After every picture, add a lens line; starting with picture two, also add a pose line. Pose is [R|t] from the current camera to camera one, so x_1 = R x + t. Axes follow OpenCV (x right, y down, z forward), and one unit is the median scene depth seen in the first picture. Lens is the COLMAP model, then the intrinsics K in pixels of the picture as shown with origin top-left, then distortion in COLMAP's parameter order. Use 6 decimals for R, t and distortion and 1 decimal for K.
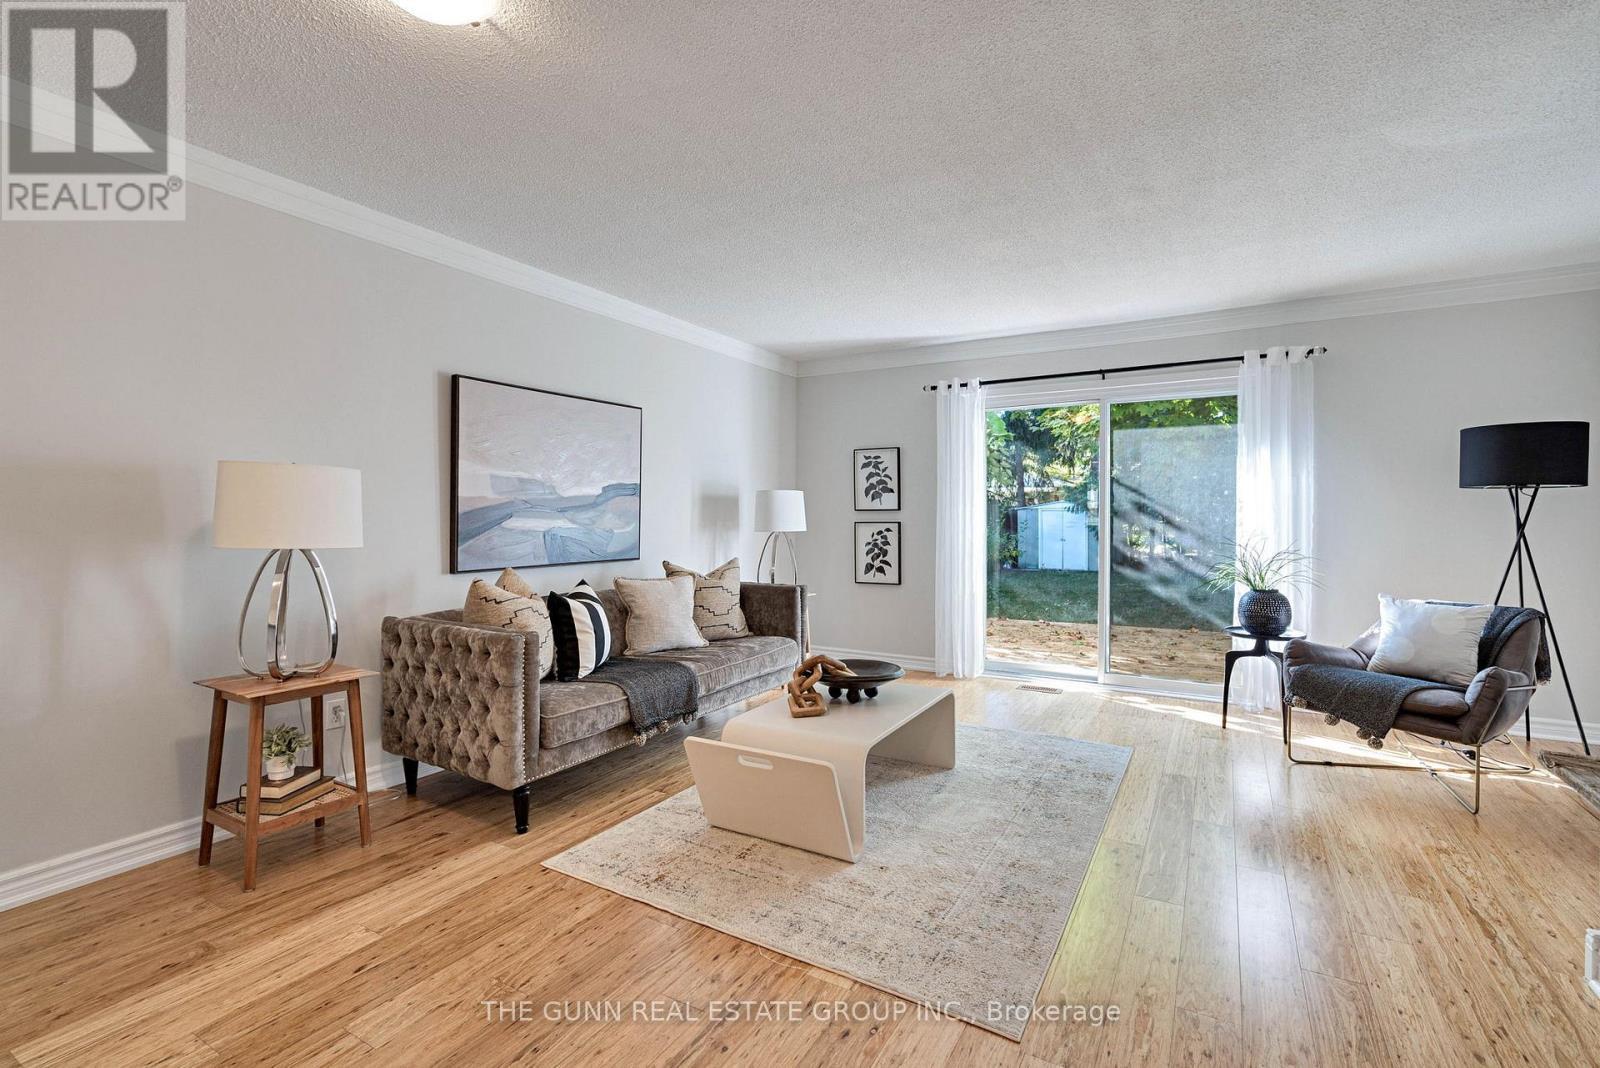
lens RADIAL K [[743.3, 0, 794.7], [0, 743.3, 514.6], [0, 0, 1]] dist [-0.002553, 0.001469]
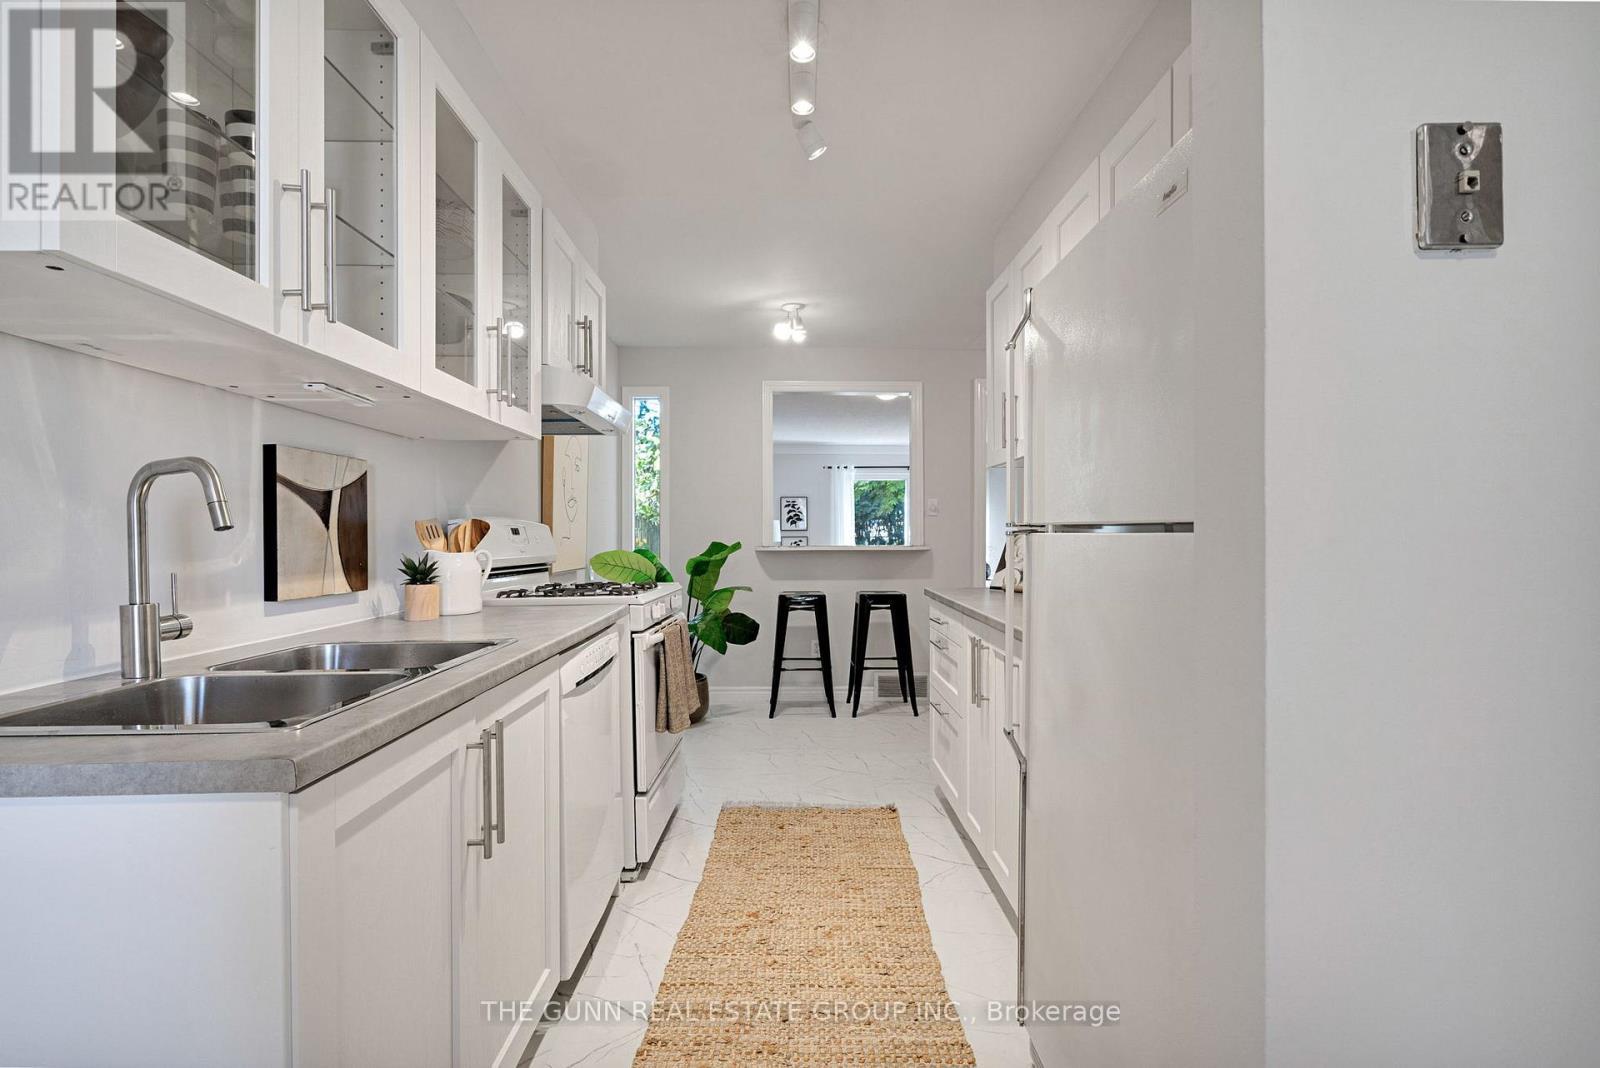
lens RADIAL K [[756.7, 0, 809.1], [0, 756.7, 523.5], [0, 0, 1]] dist [-0.001562, 0.001777]
pose [[0.852656, -0.009766, 0.522381, -1.245776], [0.001579, 0.999869, 0.016116, -0.079395], [-0.522470, -0.012916, 0.852560, -0.916382]]
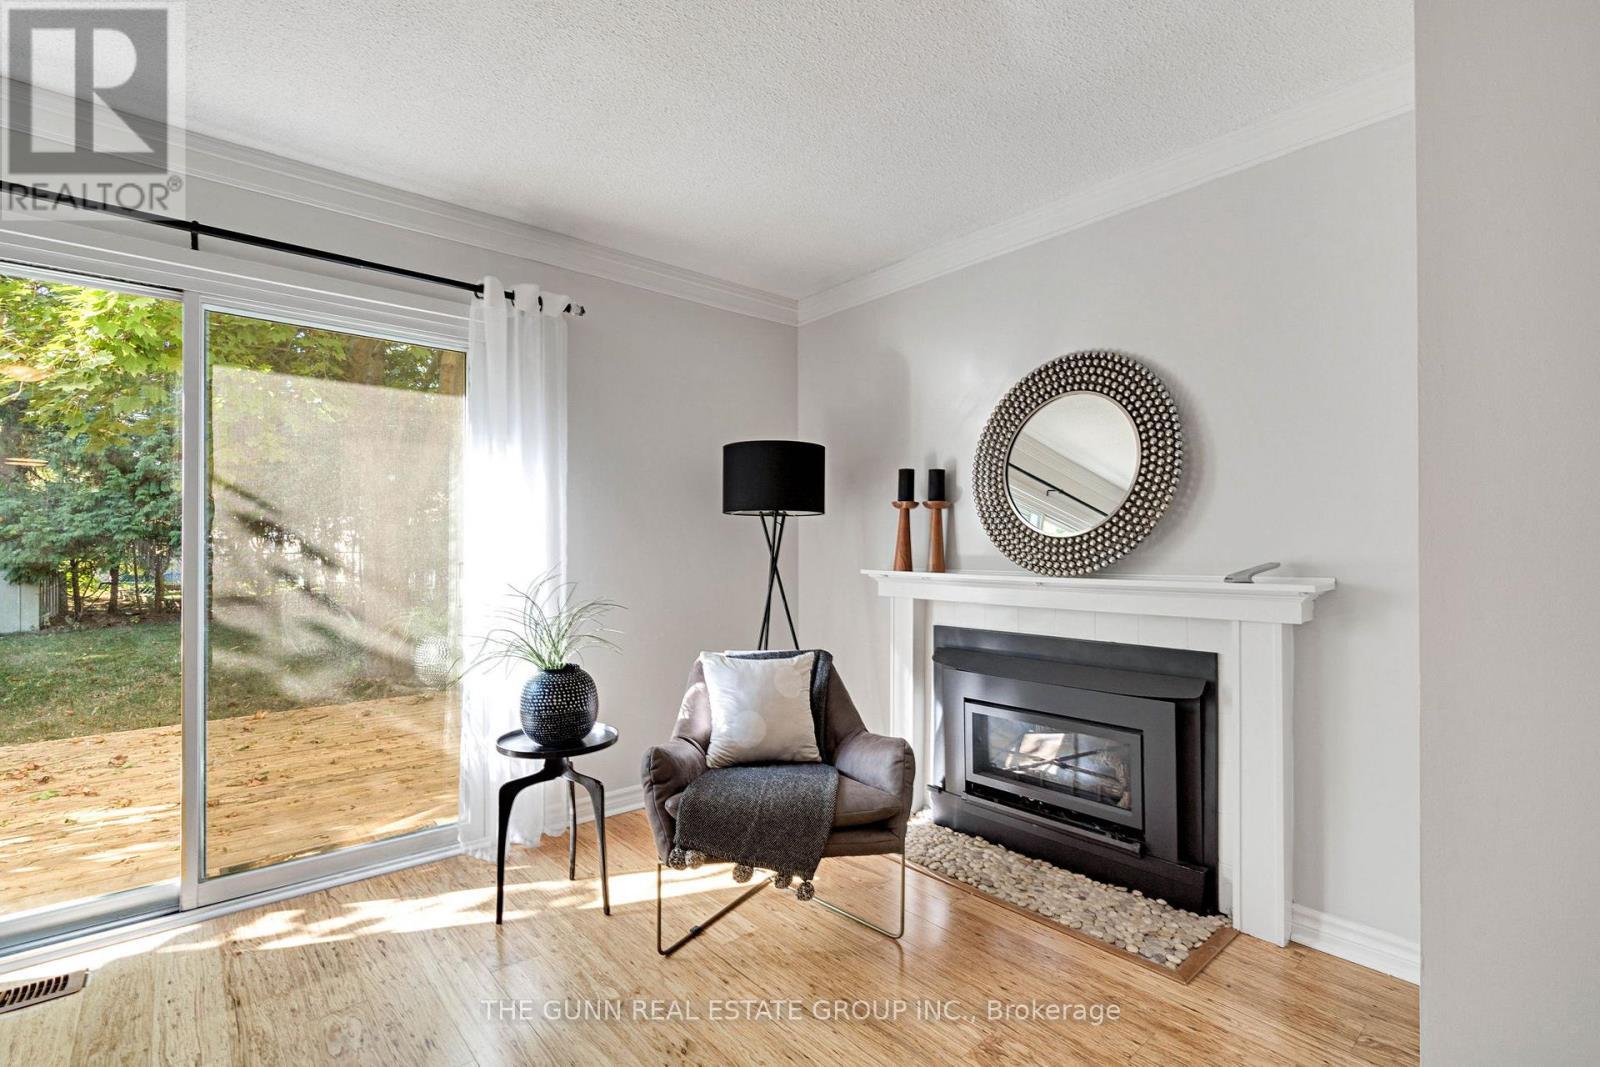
lens RADIAL K [[728.4, 0, 805.3], [0, 728.4, 545.2], [0, 0, 1]] dist [-0.001995, 0.000097]
pose [[0.323157, 0.002690, 0.946342, 0.134569], [-0.001204, 0.999996, -0.002431, 0.002996], [-0.946345, -0.000353, 0.323159, 0.618069]]
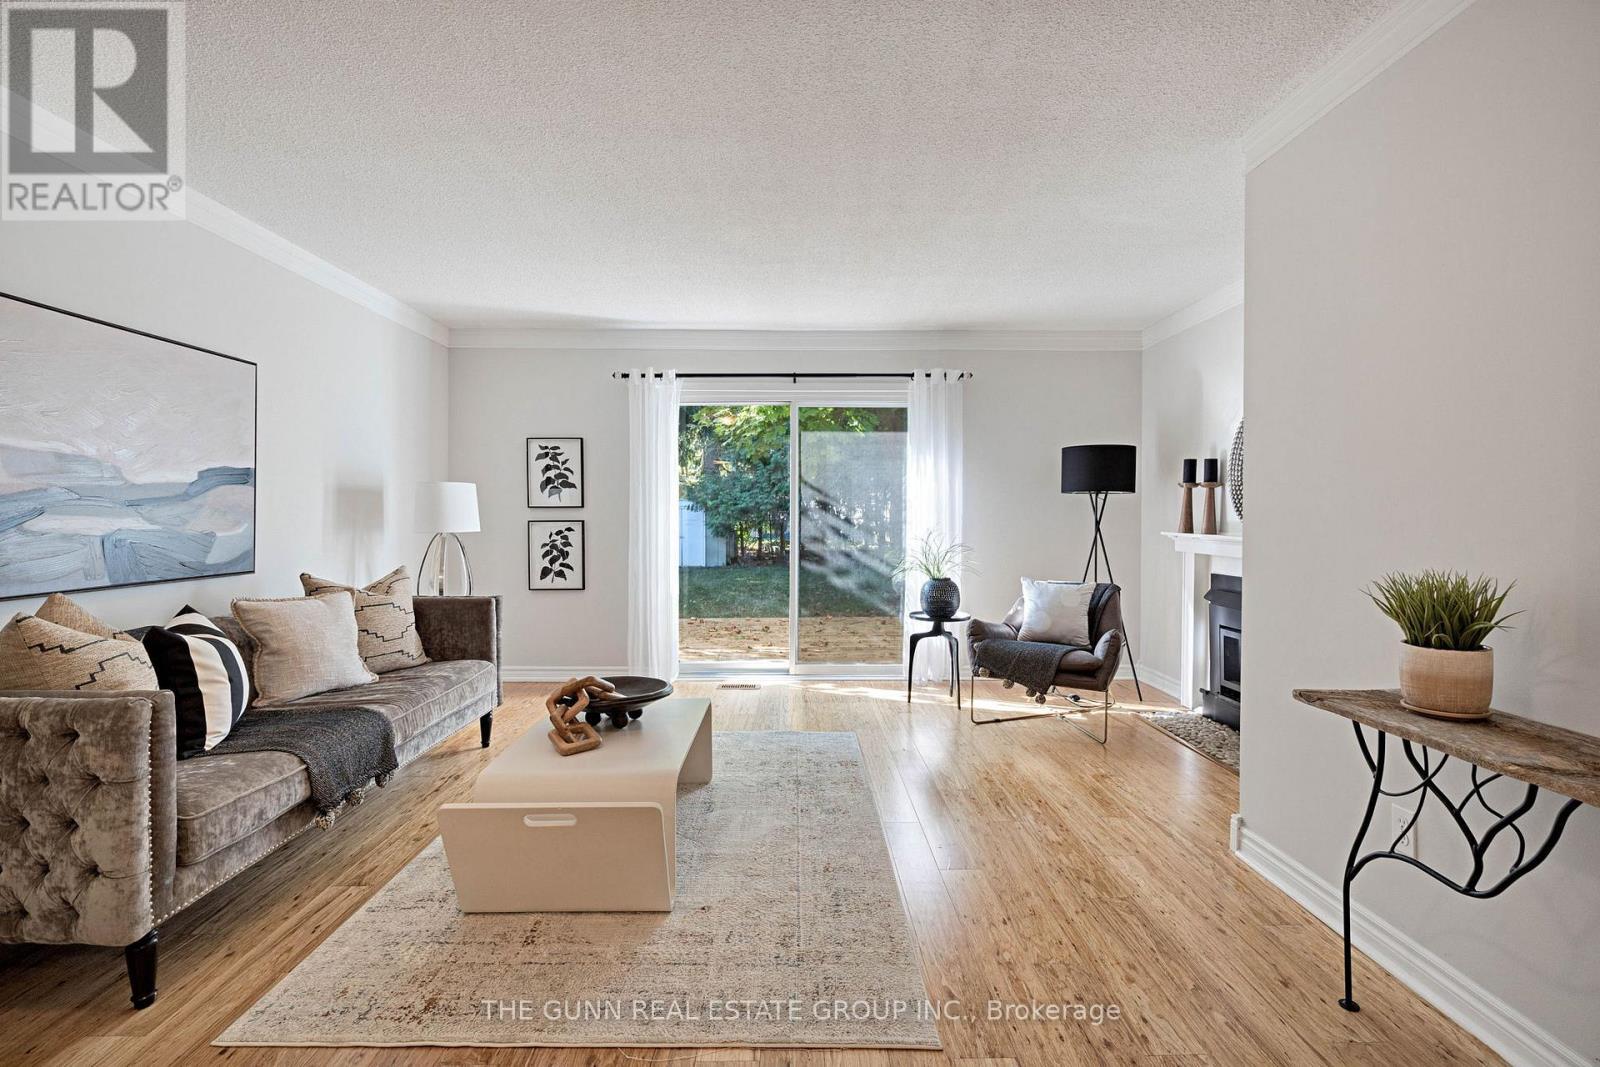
lens RADIAL K [[756.7, 0, 809.1], [0, 756.7, 523.0], [0, 0, 1]] dist [-0.001562, 0.001777]
pose [[0.852407, -0.003984, 0.522863, -0.155378], [-0.002870, 0.999920, 0.012298, 0.001366], [-0.522870, -0.011983, 0.852328, 0.105297]]
